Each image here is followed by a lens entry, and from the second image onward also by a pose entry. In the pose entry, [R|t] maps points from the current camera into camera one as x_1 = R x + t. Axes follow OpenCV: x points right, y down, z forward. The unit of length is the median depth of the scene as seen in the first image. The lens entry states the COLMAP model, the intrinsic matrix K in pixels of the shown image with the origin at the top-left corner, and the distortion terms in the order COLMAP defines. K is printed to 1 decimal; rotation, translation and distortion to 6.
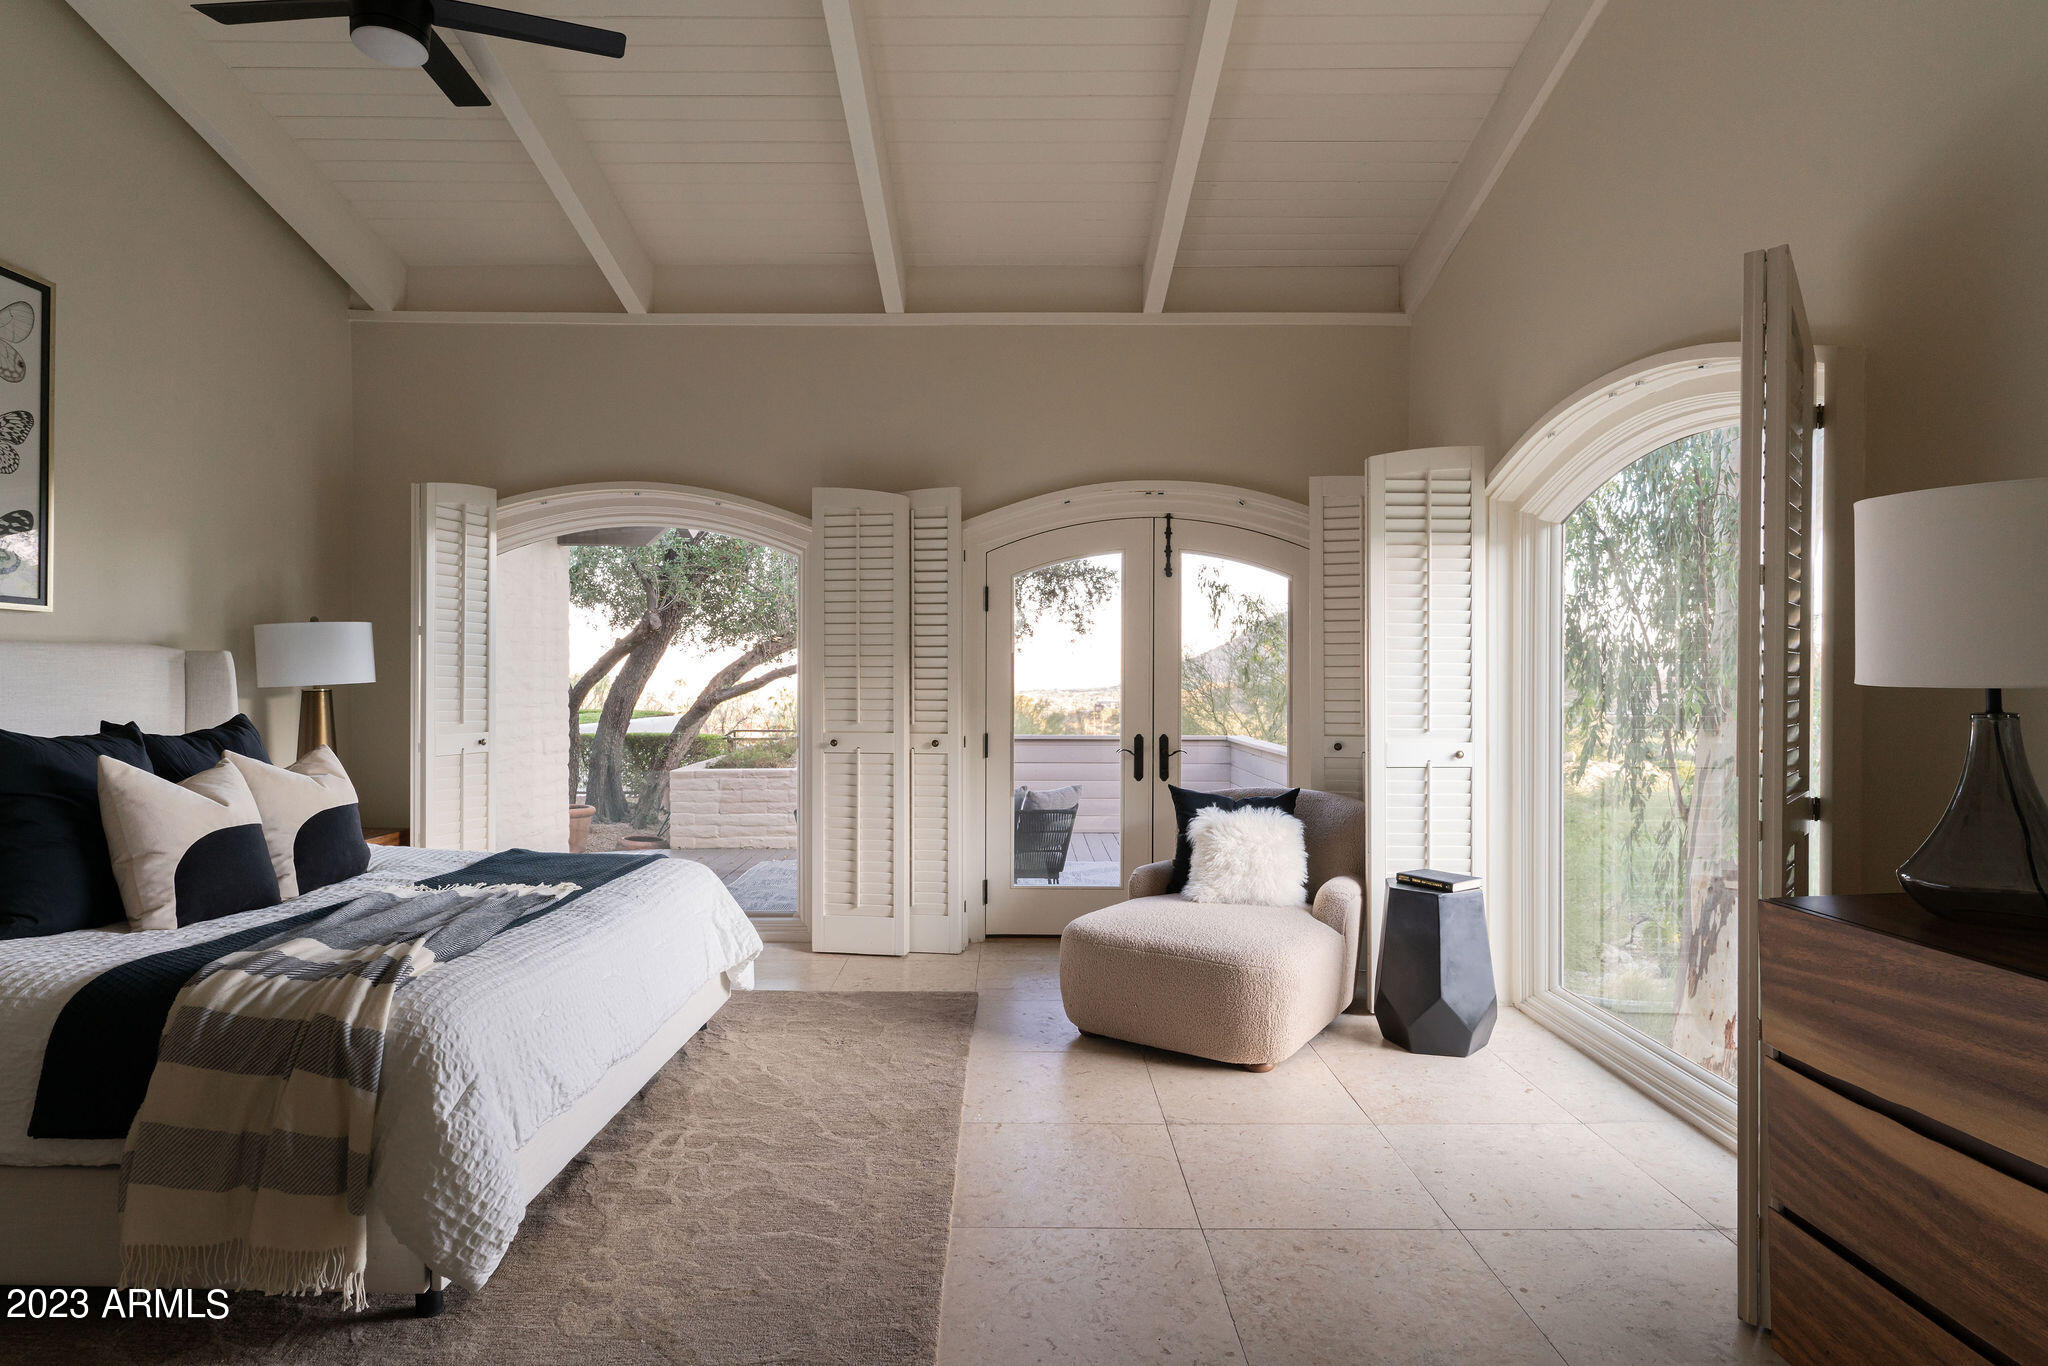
lens RADIAL K [[1117.3, 0, 1023.6], [0, 1117.3, 686.4], [0, 0, 1]] dist [0.003503, 0.001273]
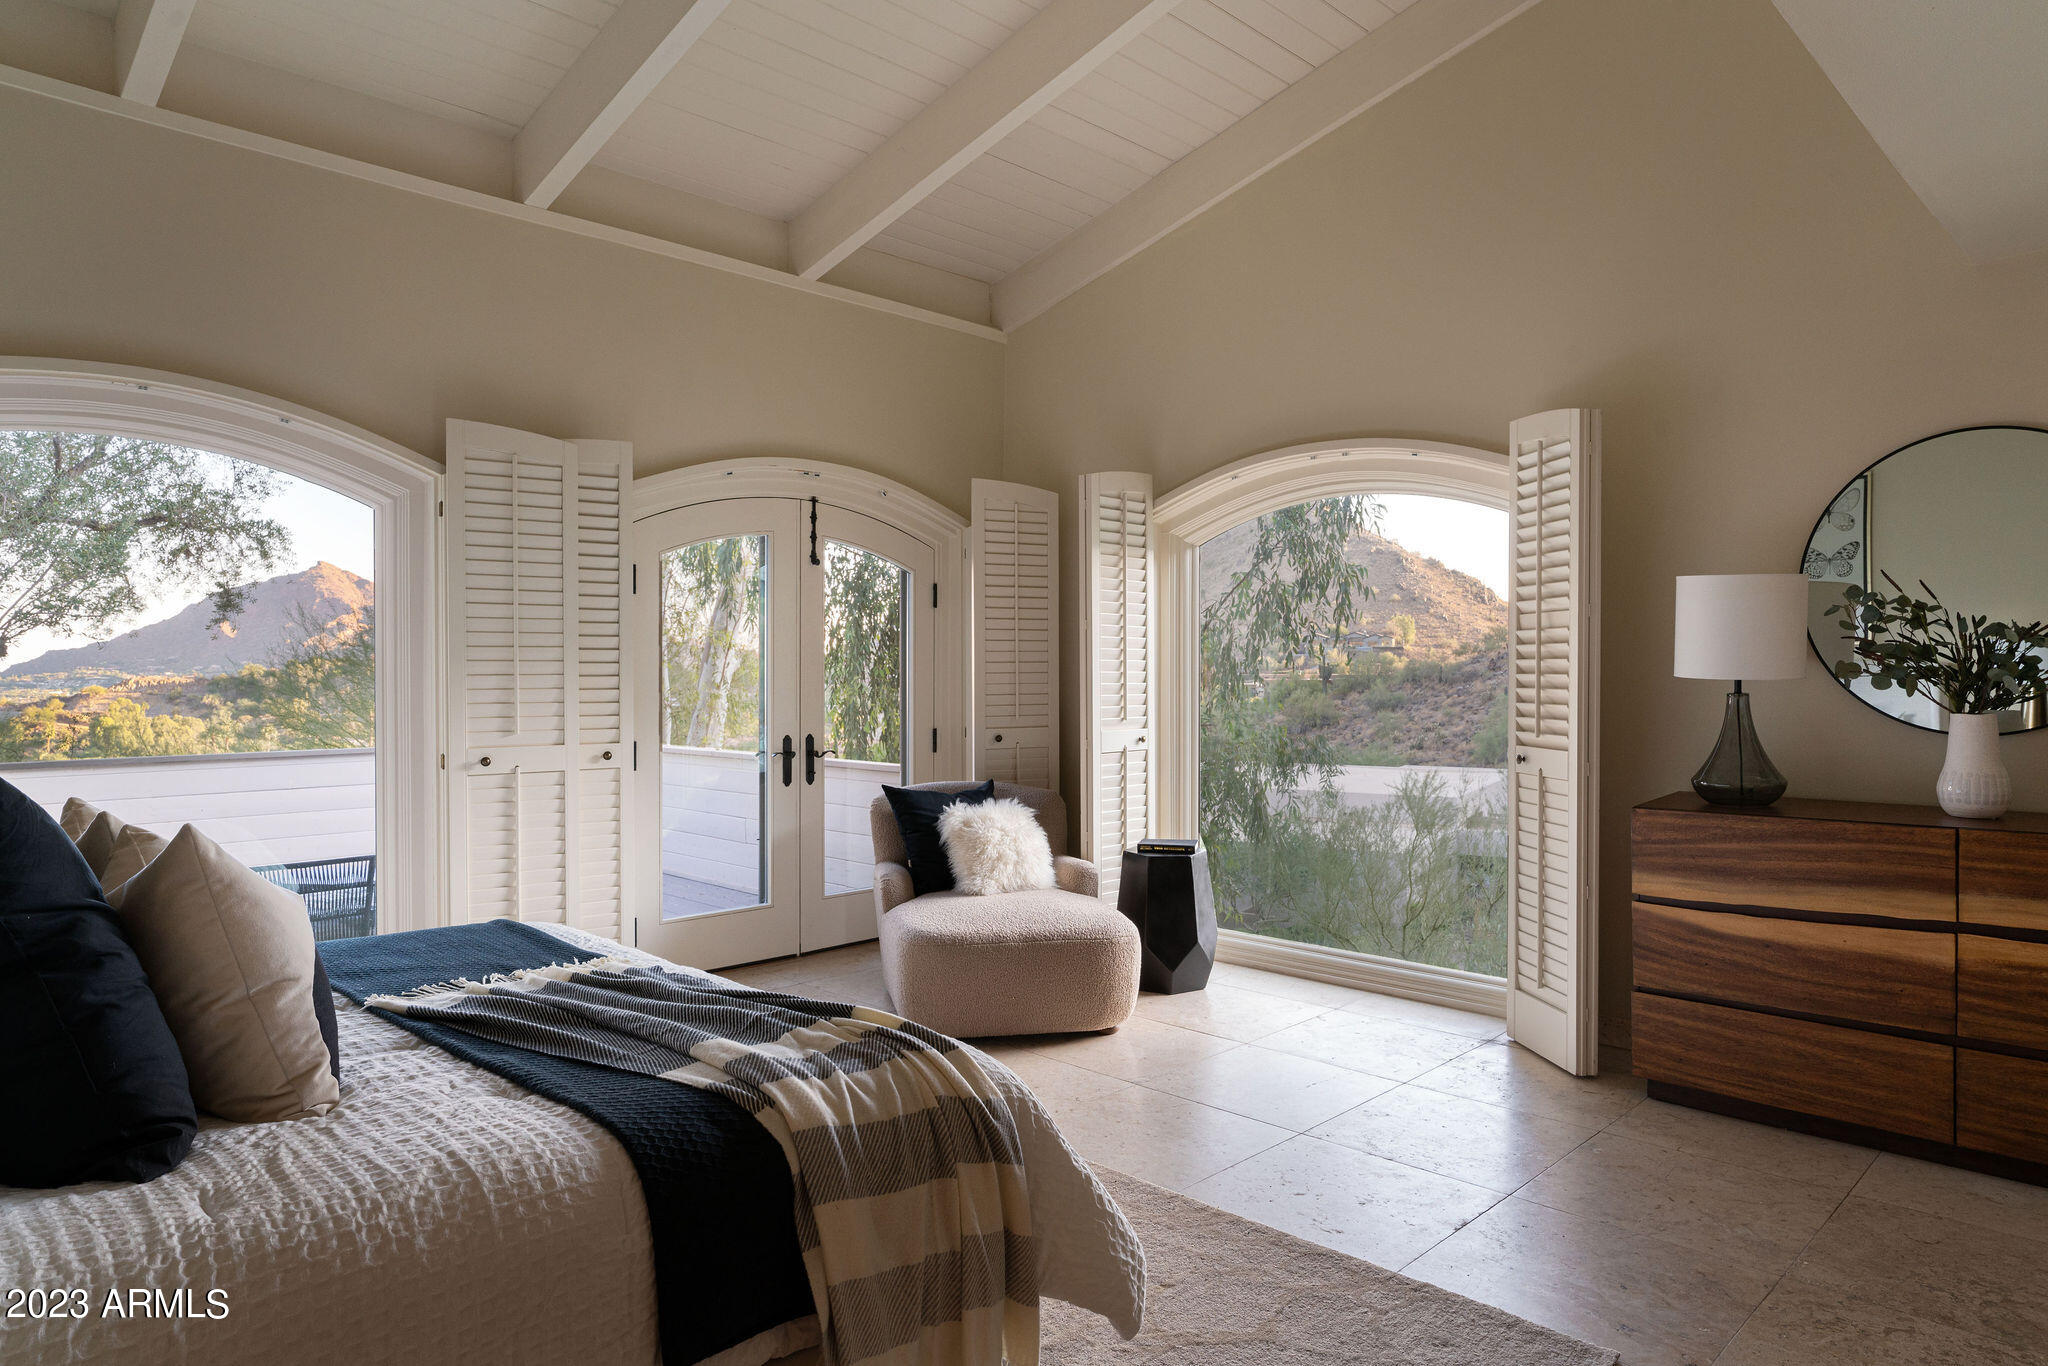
lens RADIAL K [[1299.6, 0, 1023.8], [0, 1299.6, 680.0], [0, 0, 1]] dist [-0.007941, -0.002549]
pose [[0.689721, -0.008394, 0.724026, -0.551564], [0.007086, 0.999963, 0.004842, -0.006222], [-0.724040, 0.001791, 0.689755, 0.132174]]
